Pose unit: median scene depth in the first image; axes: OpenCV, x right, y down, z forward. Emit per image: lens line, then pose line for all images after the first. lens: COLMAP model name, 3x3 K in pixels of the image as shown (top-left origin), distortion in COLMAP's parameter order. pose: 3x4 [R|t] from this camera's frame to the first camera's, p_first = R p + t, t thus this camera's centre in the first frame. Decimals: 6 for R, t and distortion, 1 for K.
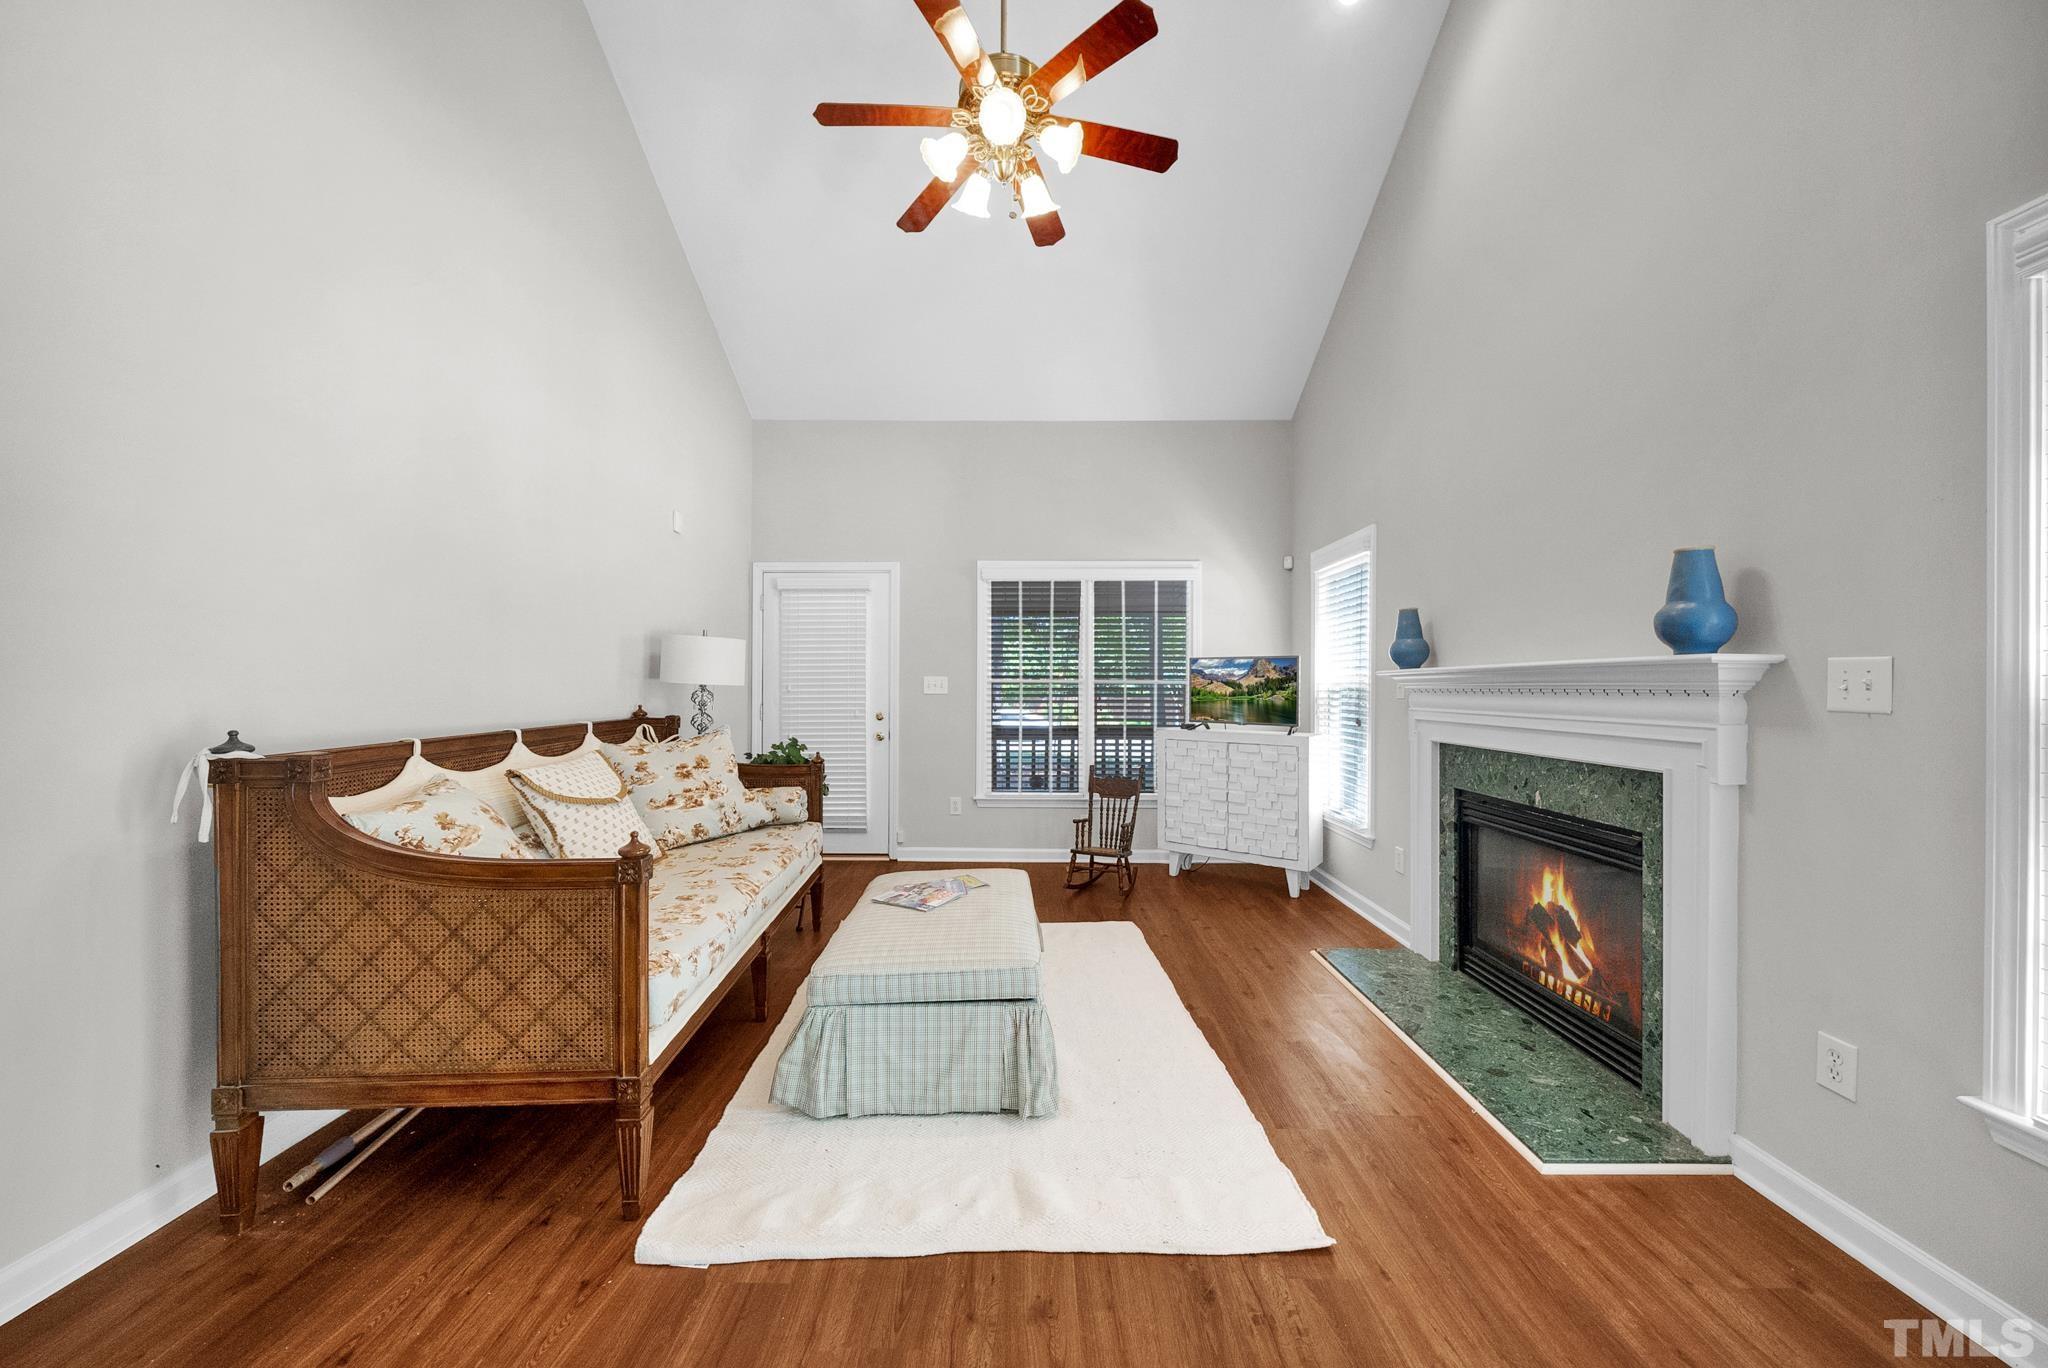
lens RADIAL K [[714.9, 0, 1026.2], [0, 714.9, 682.4], [0, 0, 1]] dist [-0.006009, -0.000170]
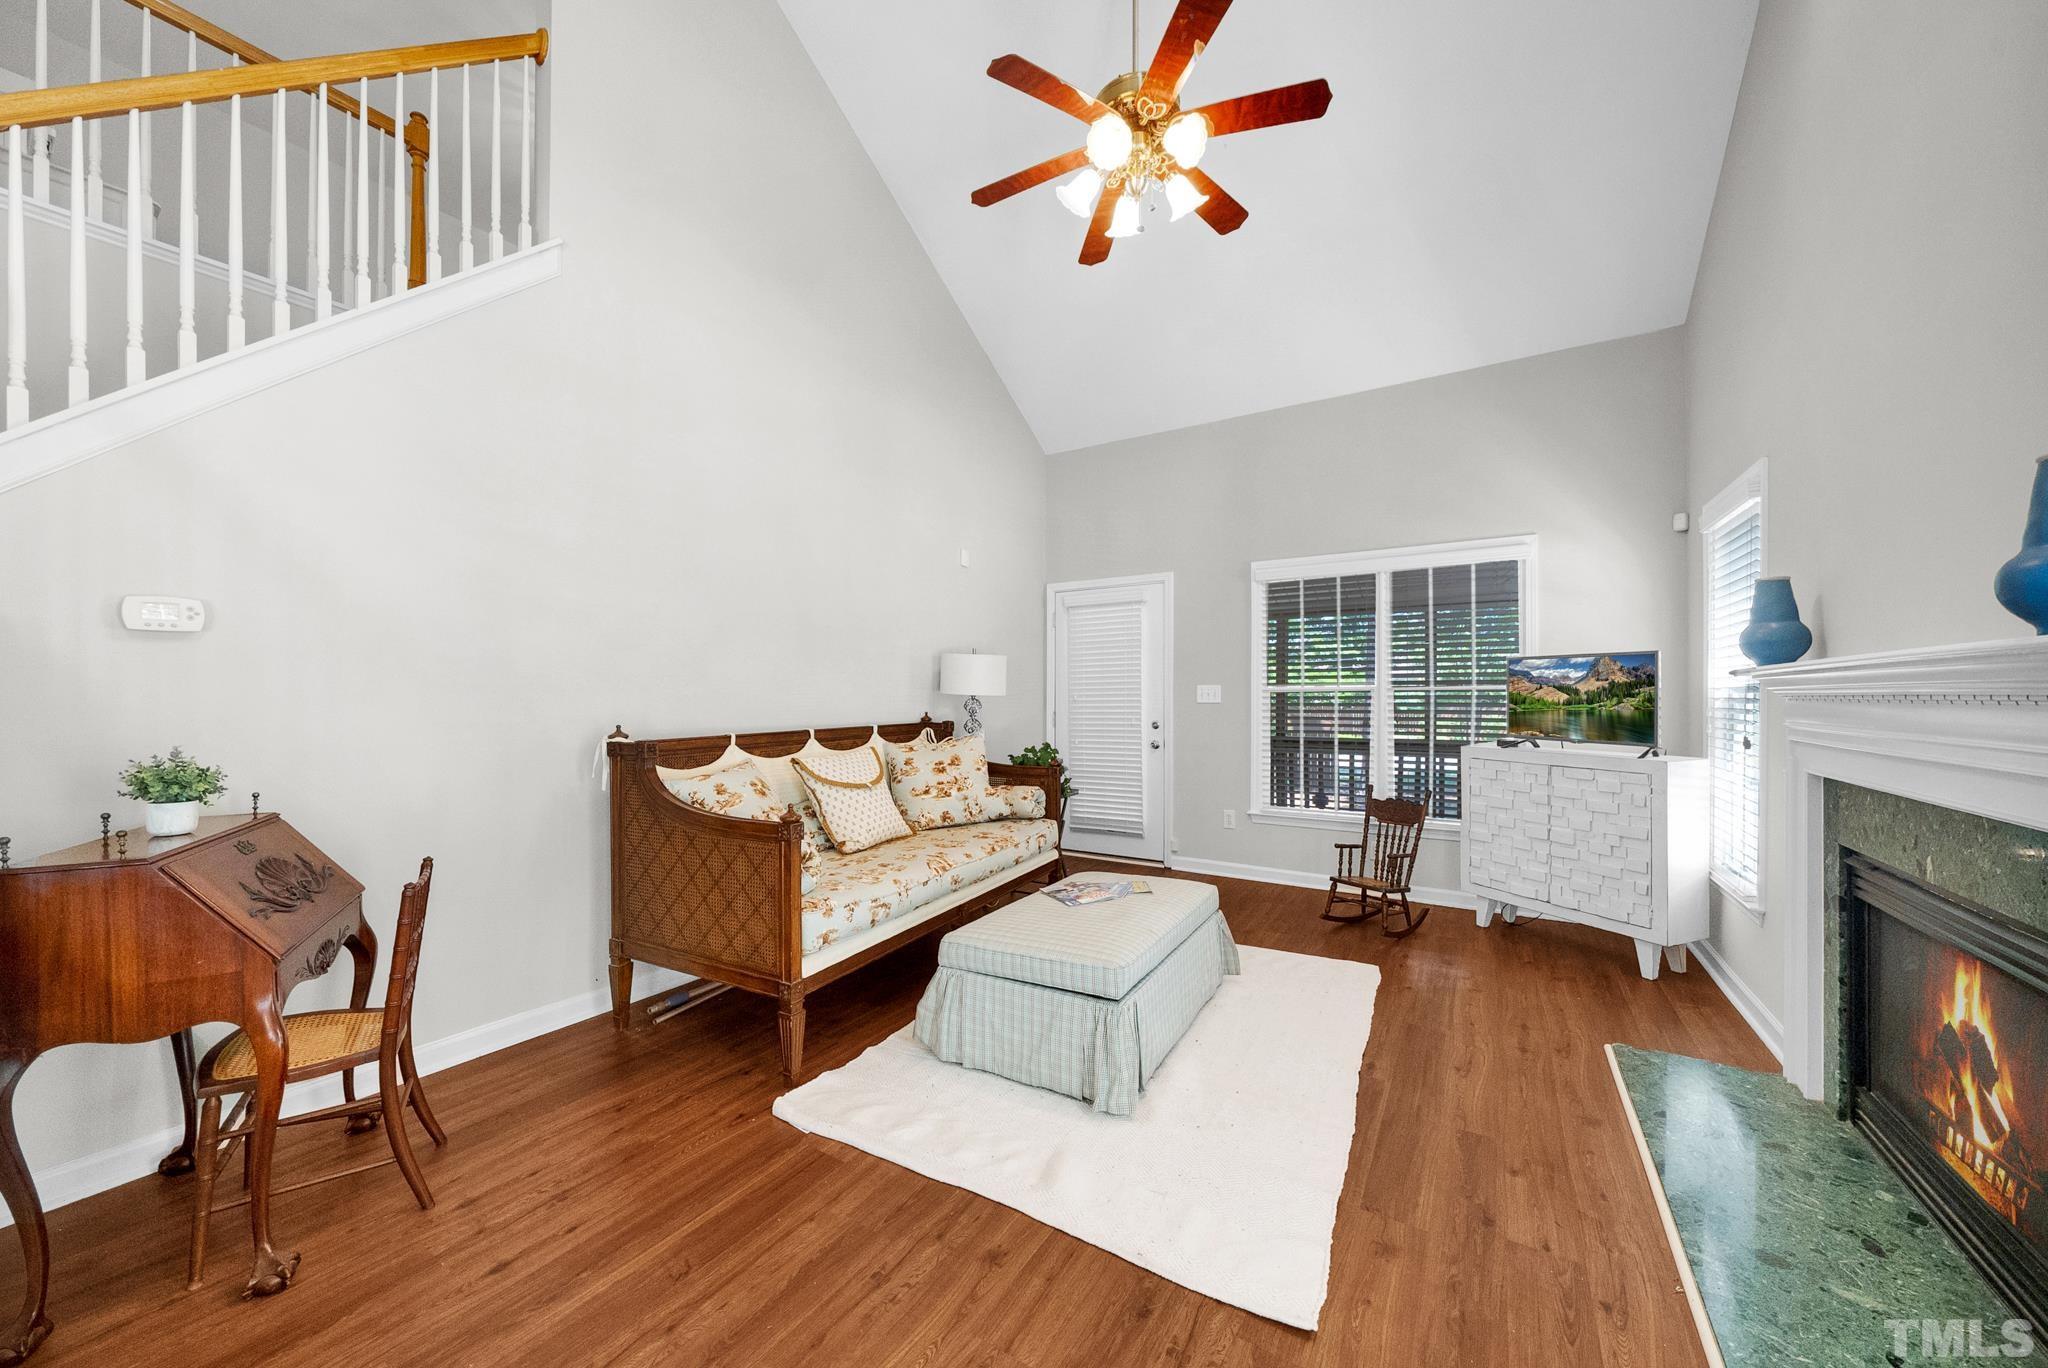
lens RADIAL K [[733.3, 0, 1021.5], [0, 733.3, 690.0], [0, 0, 1]] dist [-0.005732, -0.000196]
pose [[0.848314, -0.009841, -0.529402, 0.293389], [0.009036, 0.999951, -0.004109, 0.000792], [0.529417, -0.001298, 0.848361, 0.023376]]
